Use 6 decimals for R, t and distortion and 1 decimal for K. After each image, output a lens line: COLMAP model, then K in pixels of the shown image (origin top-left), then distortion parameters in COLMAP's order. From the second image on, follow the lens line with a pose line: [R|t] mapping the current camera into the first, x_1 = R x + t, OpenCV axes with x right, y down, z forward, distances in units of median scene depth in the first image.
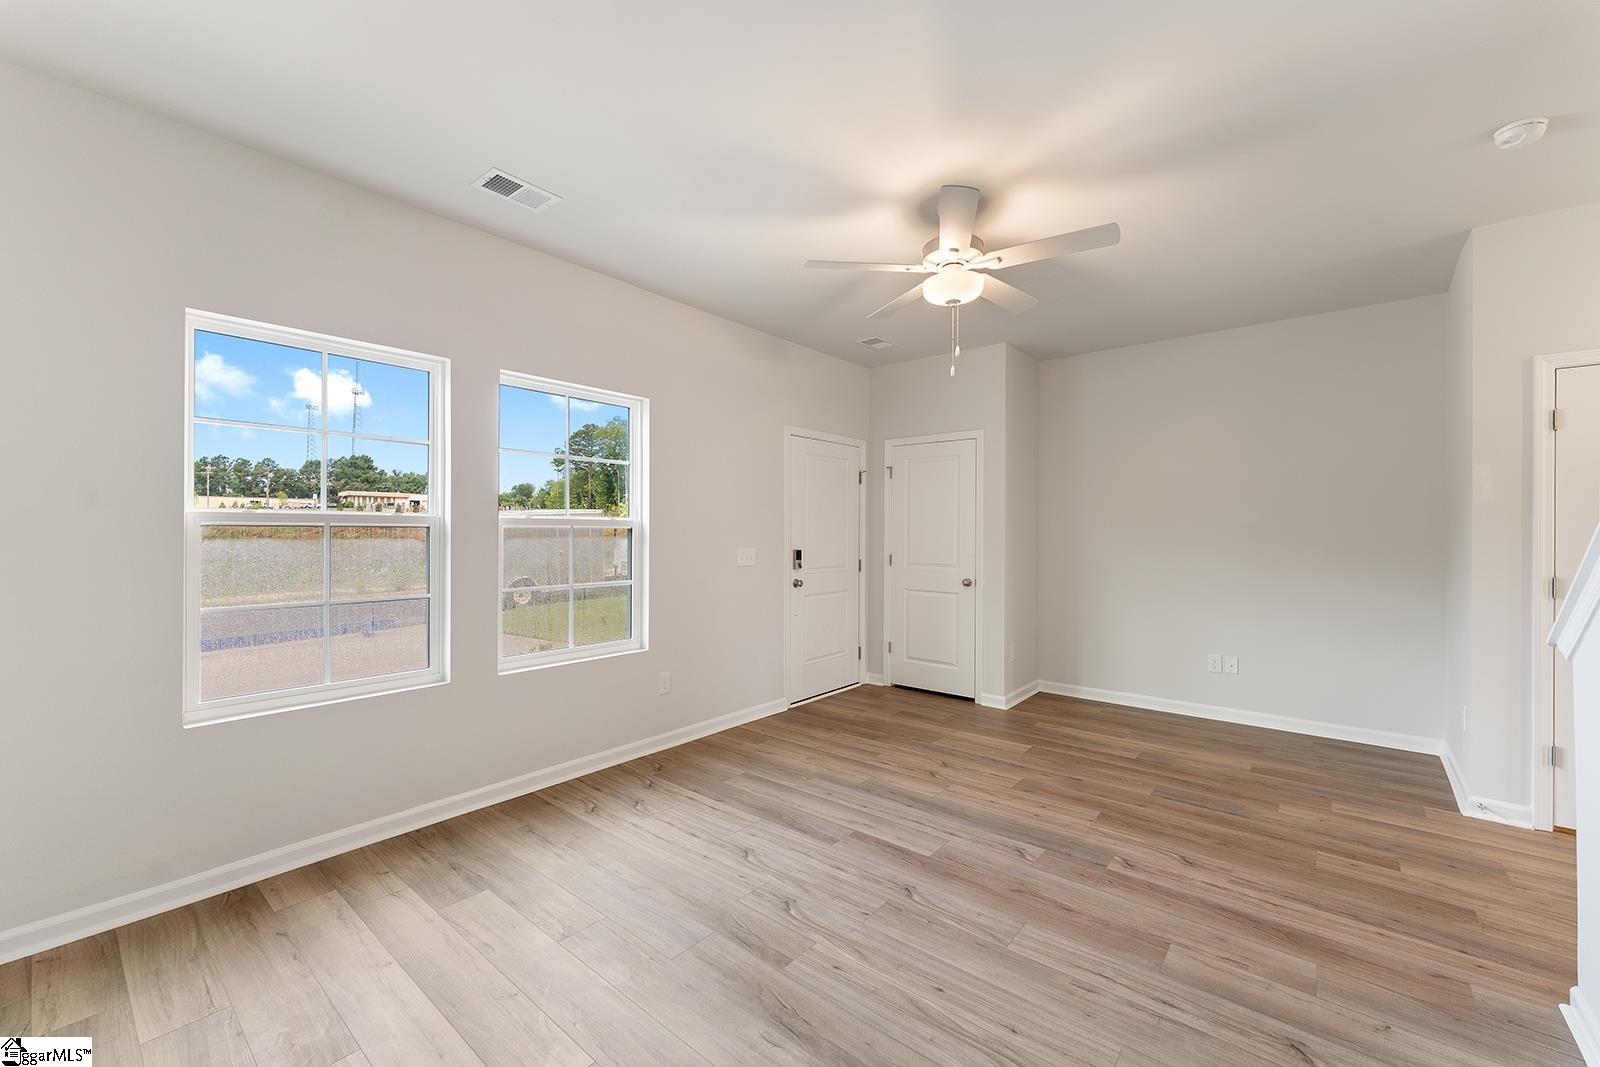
lens RADIAL K [[641.2, 0, 798.8], [0, 641.2, 531.0], [0, 0, 1]] dist [-0.000275, -0.000135]
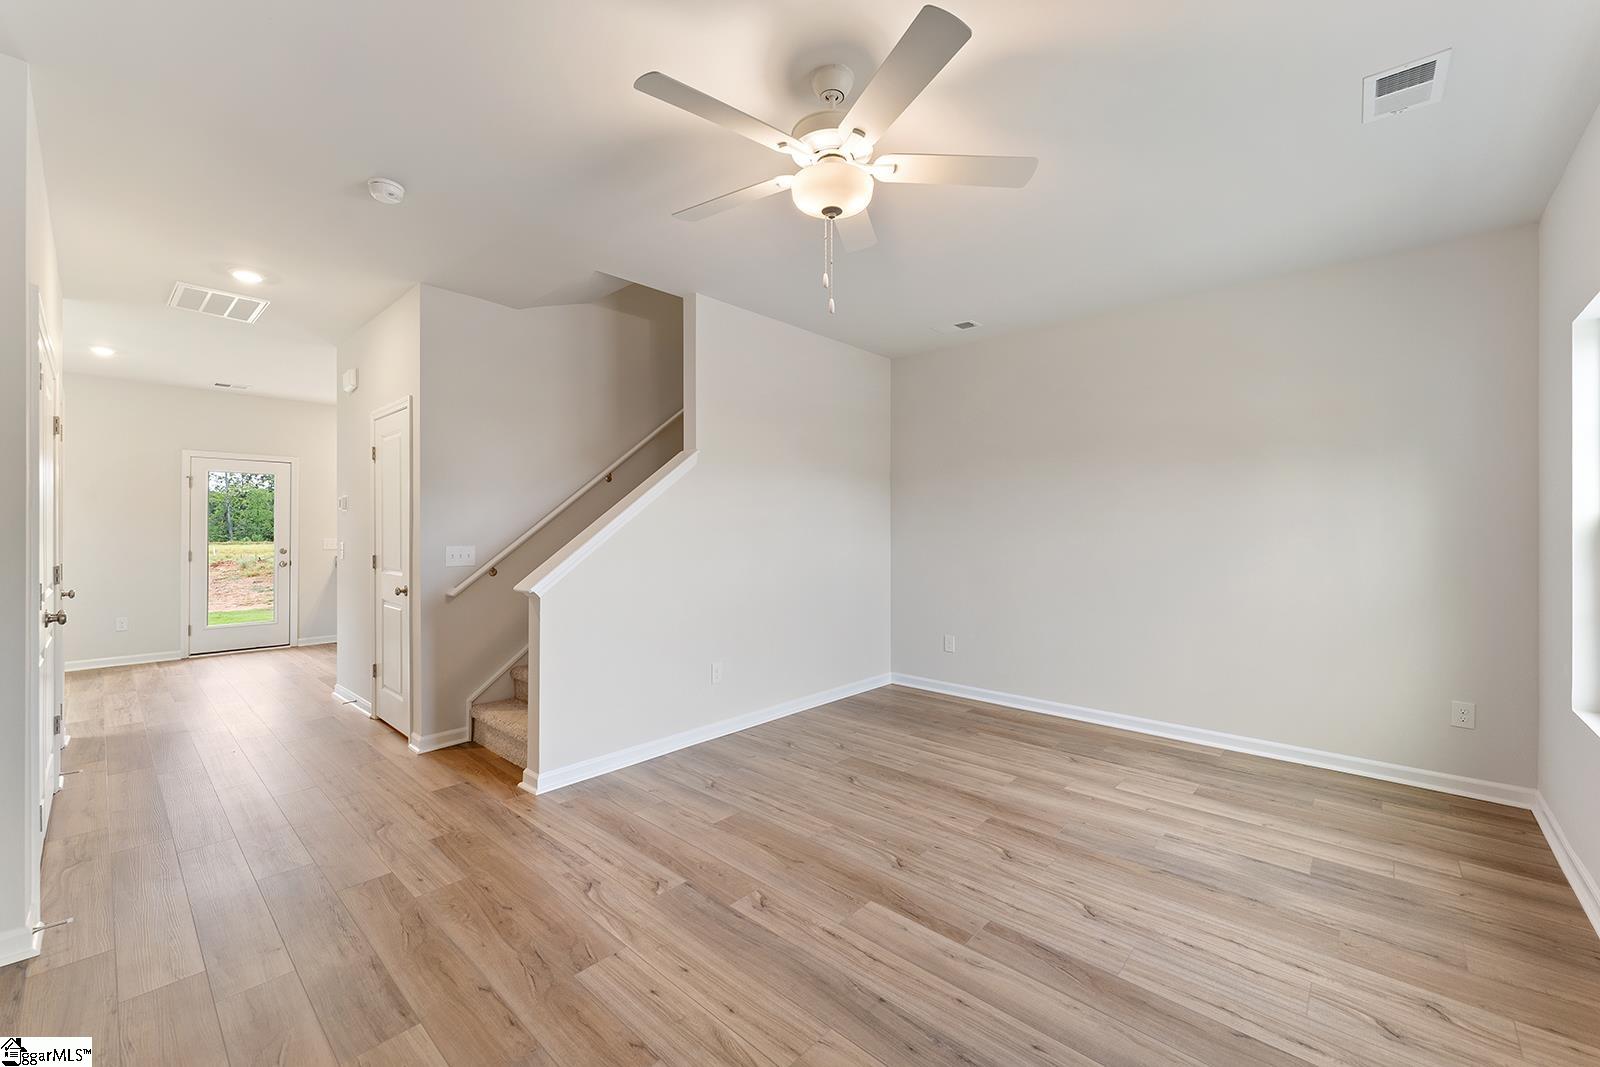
lens RADIAL K [[641.2, 0, 801.3], [0, 641.2, 528.2], [0, 0, 1]] dist [-0.000275, -0.000135]
pose [[-0.999124, -0.002010, 0.041793, 0.279619], [-0.002007, 0.999998, 0.000108, 0.004075], [-0.041793, 0.000024, -0.999126, 1.991823]]
